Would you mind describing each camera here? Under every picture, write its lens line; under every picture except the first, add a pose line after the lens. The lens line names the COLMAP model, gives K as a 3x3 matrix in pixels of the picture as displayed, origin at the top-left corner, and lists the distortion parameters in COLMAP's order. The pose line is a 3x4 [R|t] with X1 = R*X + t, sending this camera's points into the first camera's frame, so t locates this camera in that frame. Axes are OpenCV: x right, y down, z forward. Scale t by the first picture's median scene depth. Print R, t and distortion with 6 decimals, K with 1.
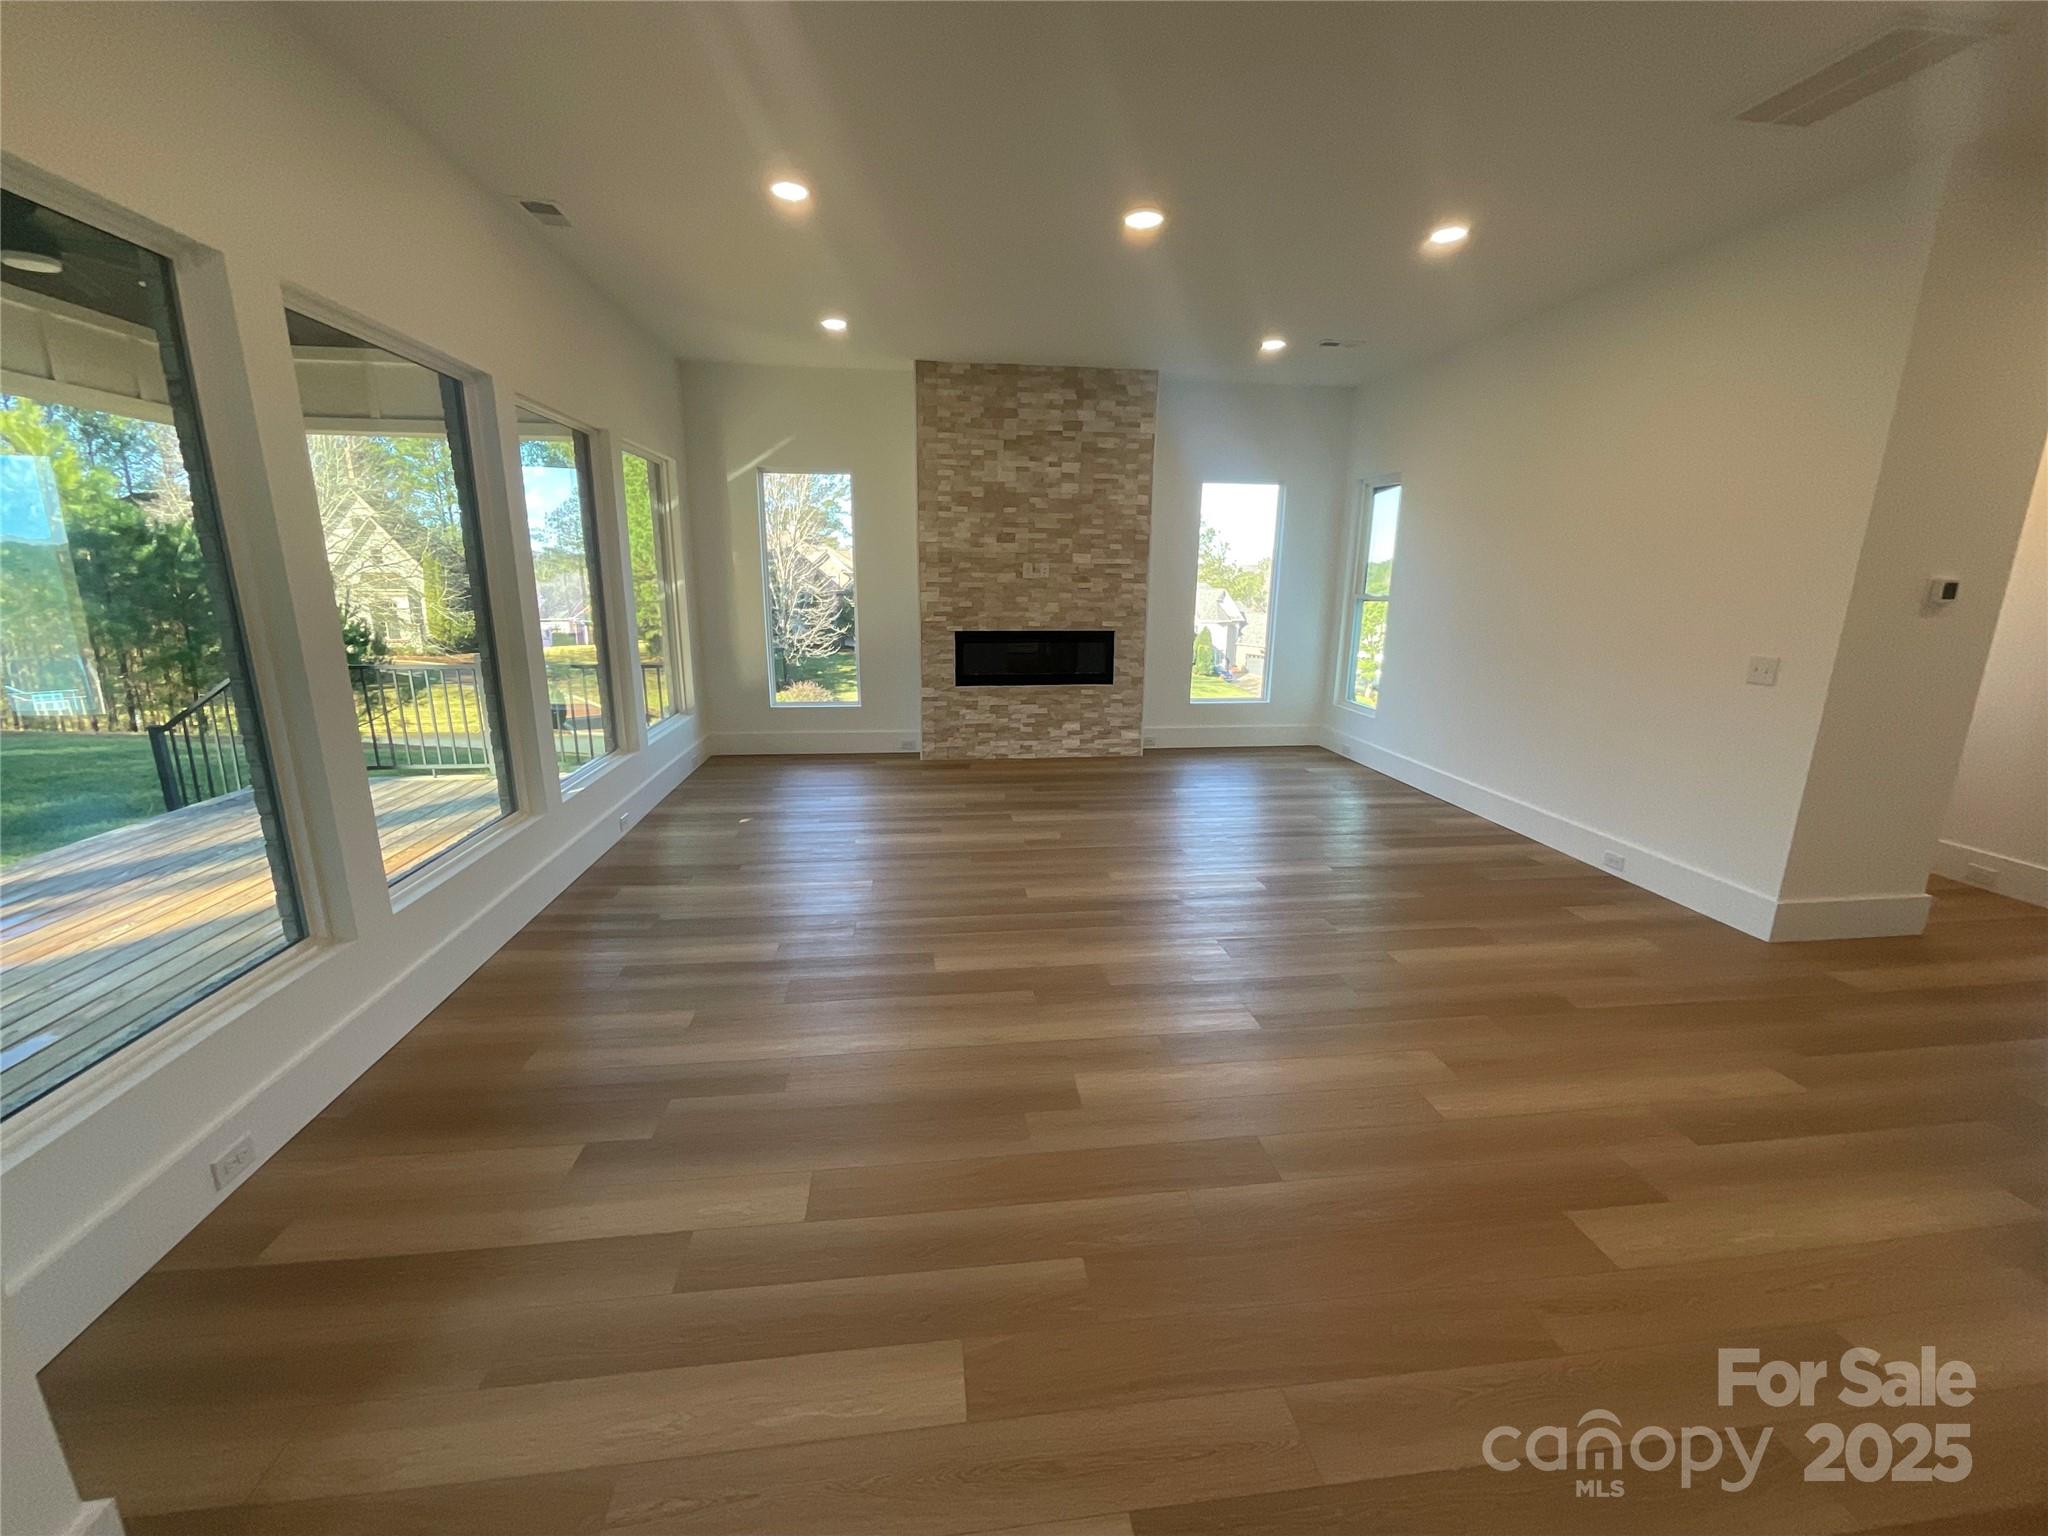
lens RADIAL K [[829.3, 0, 1017.4], [0, 829.3, 768.9], [0, 0, 1]] dist [-0.001377, -0.000003]
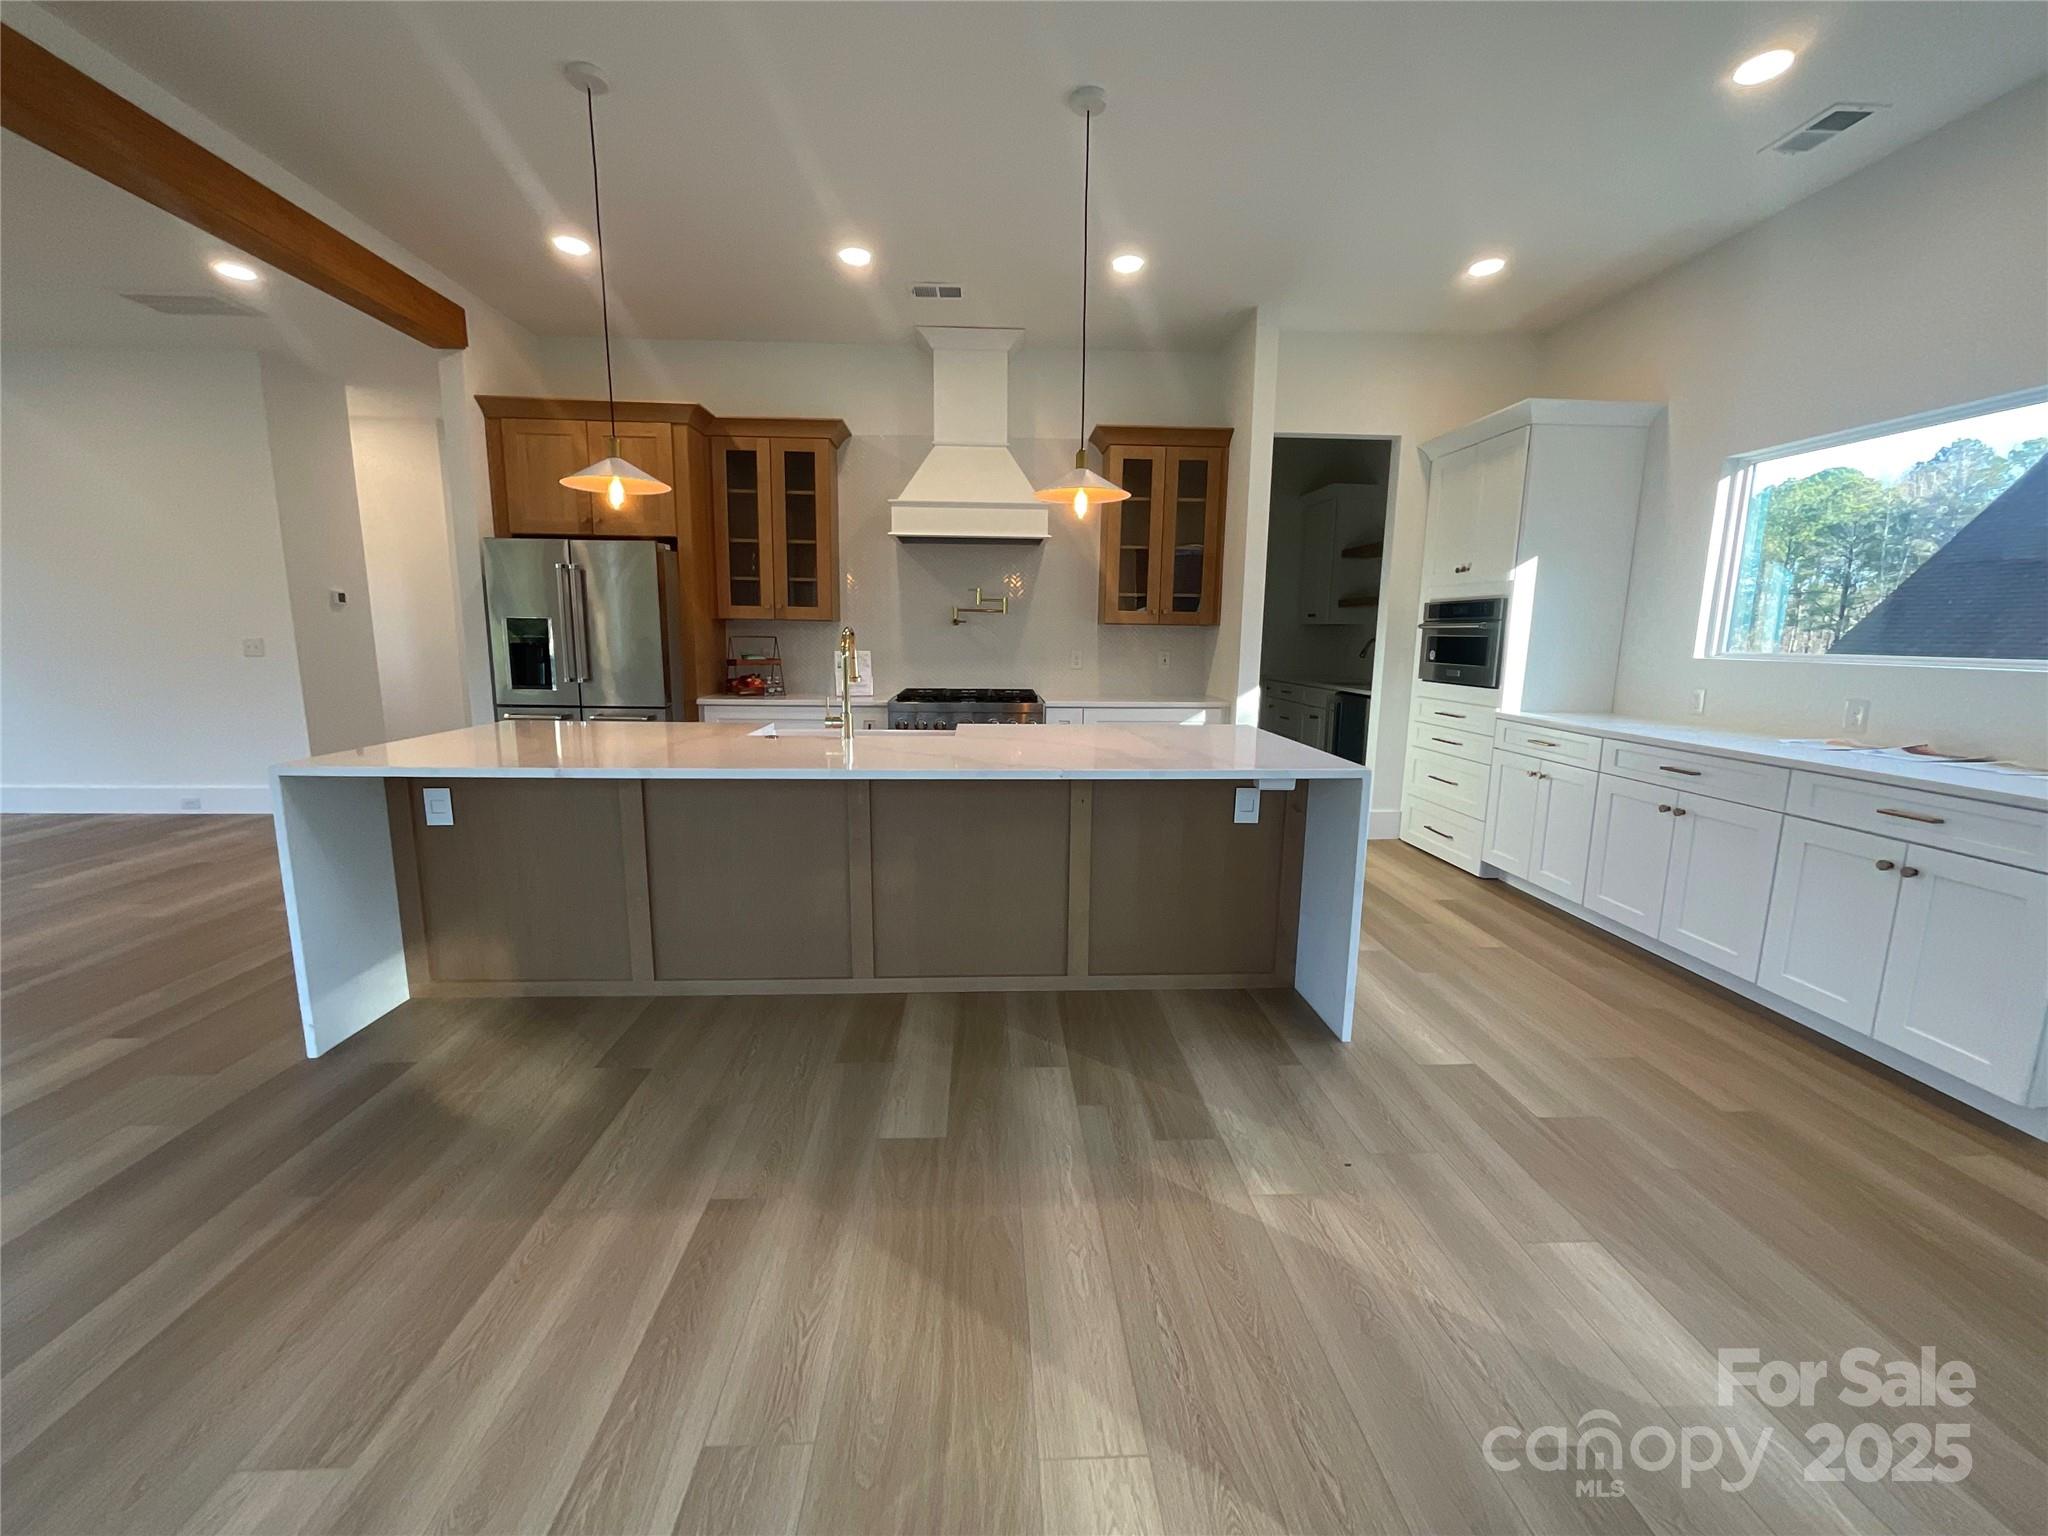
lens RADIAL K [[829.3, 0, 1023.0], [0, 829.3, 775.1], [0, 0, 1]] dist [-0.001377, -0.000003]
pose [[0.069270, -0.170044, 0.982999, -0.559886], [0.224187, 0.962815, 0.150754, 0.204589], [-0.972081, 0.209933, 0.104816, -0.504594]]
